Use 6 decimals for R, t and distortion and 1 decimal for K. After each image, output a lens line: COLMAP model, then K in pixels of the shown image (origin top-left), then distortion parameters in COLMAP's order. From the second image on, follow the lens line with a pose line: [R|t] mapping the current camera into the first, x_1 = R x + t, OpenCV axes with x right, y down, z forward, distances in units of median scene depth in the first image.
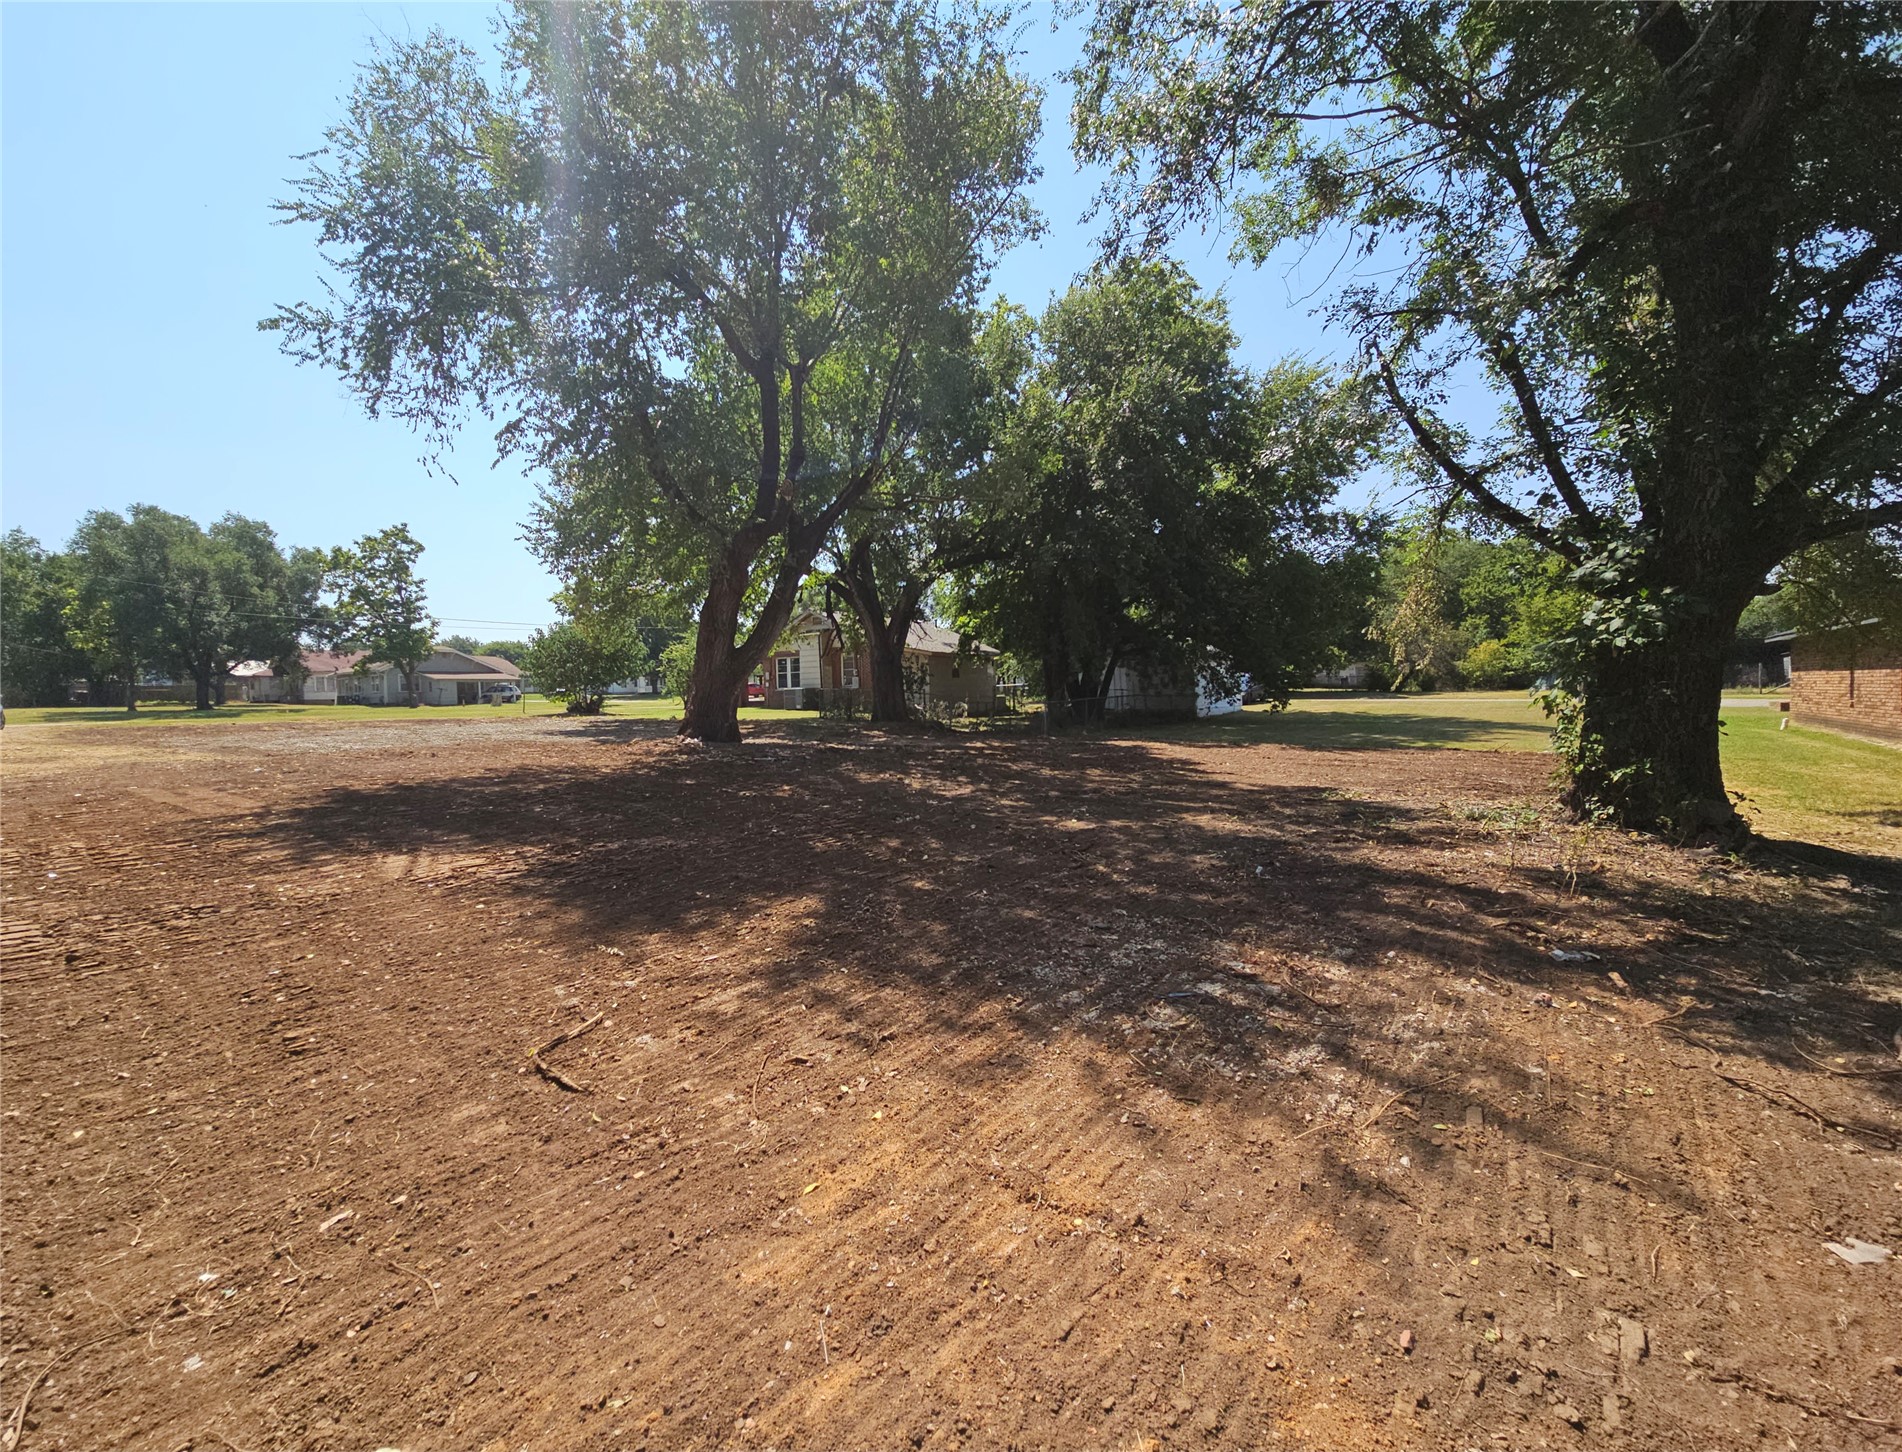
lens RADIAL K [[801.2, 0, 911.5], [0, 801.2, 738.7], [0, 0, 1]] dist [0.009557, -0.006116]
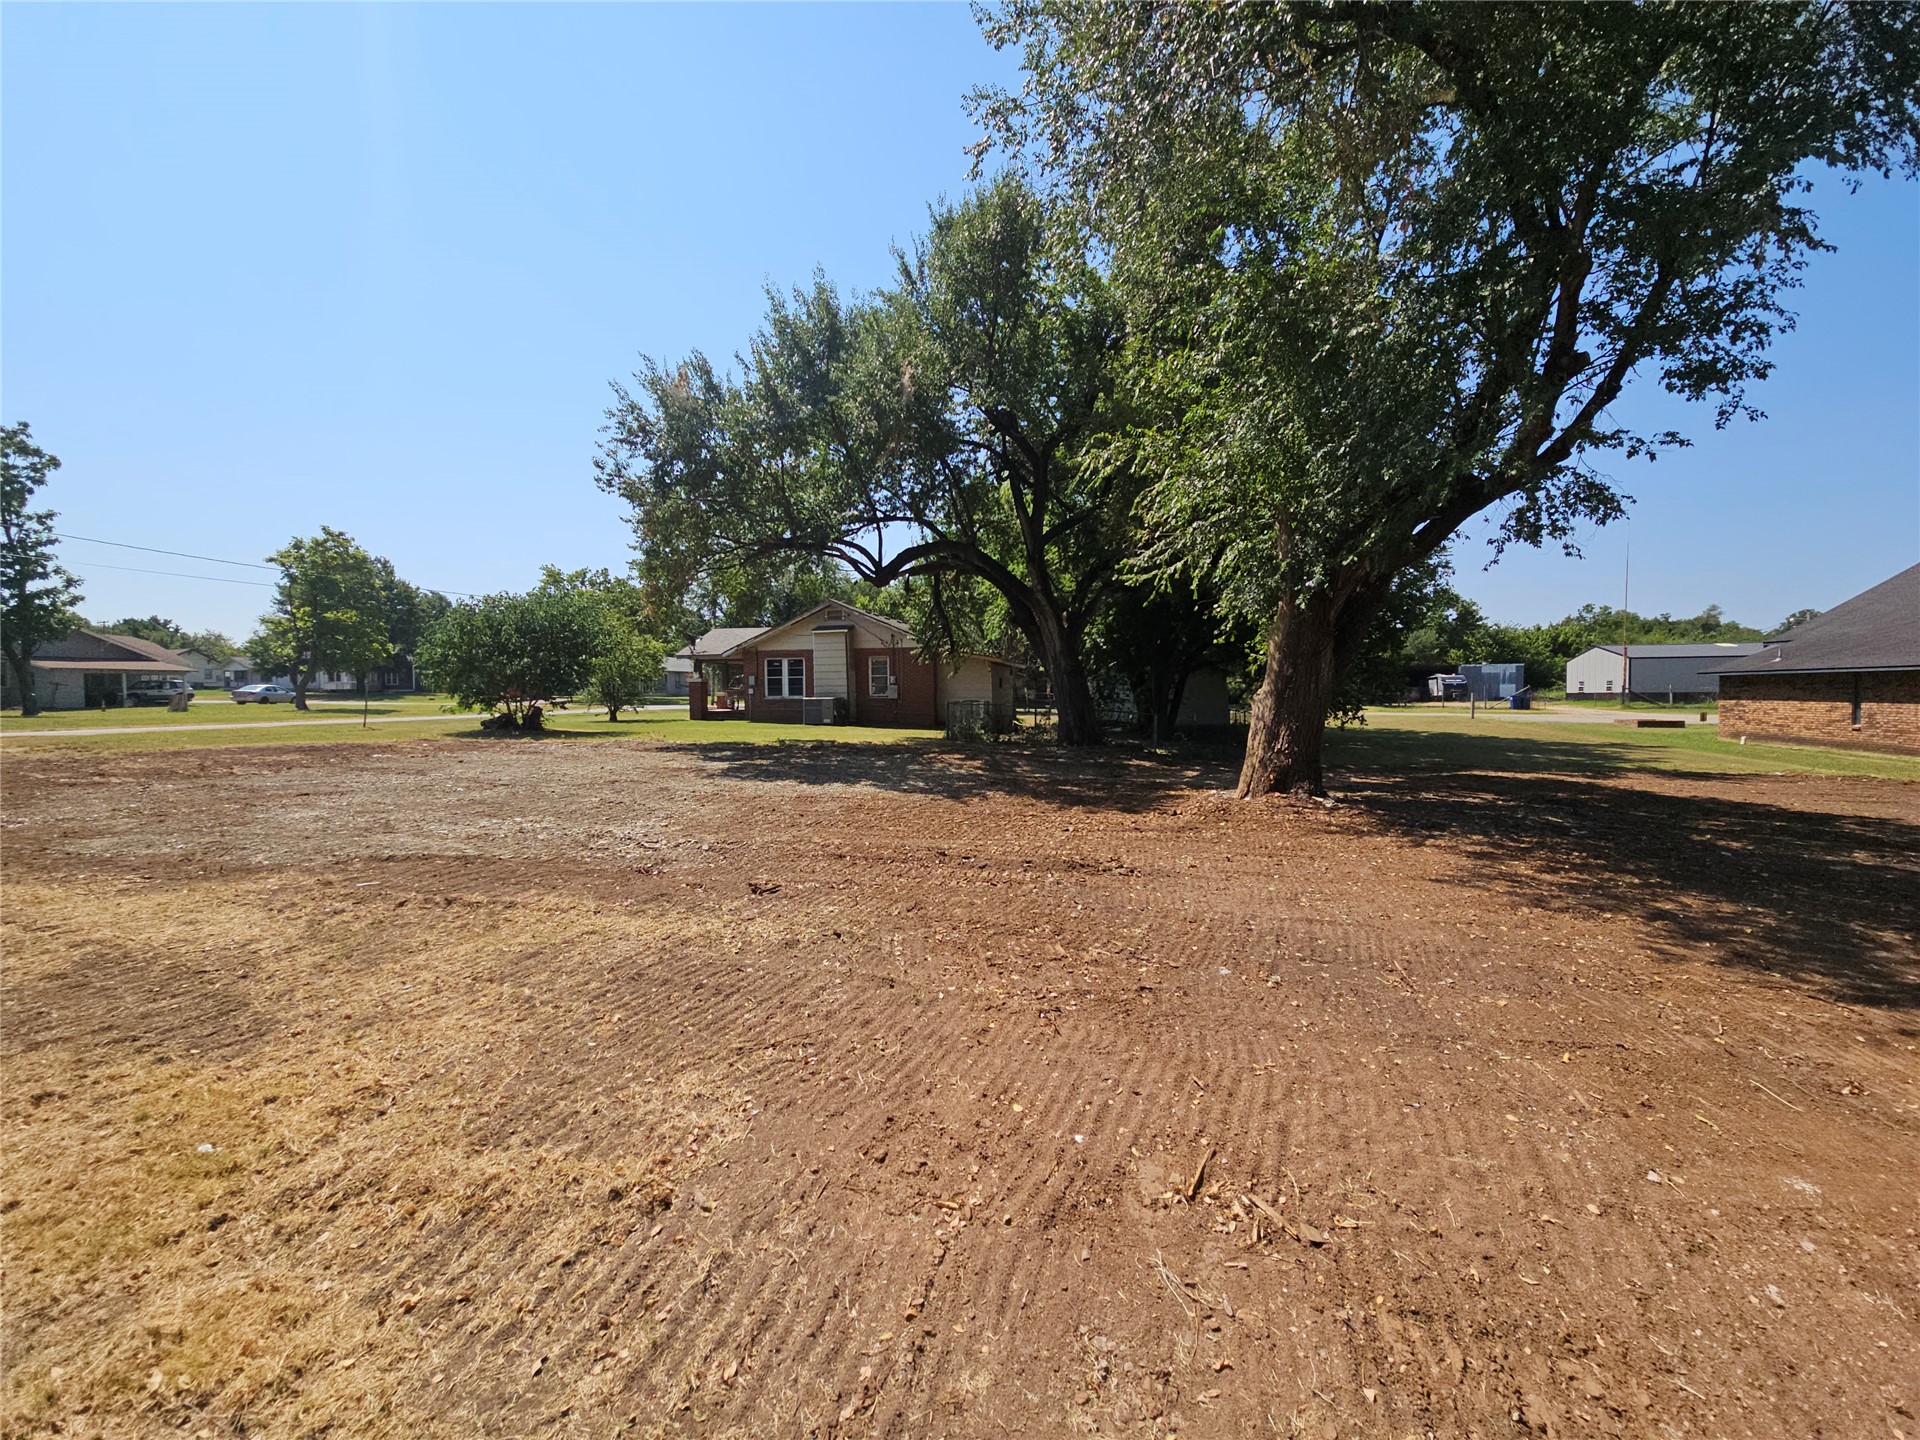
lens RADIAL K [[779.4, 0, 956.7], [0, 779.4, 716.6], [0, 0, 1]] dist [0.012590, -0.009397]
pose [[0.907432, 0.001681, 0.420195, -1.006077], [0.009768, 0.999637, -0.025093, -0.065870], [-0.420085, 0.026875, 0.907087, 0.672083]]
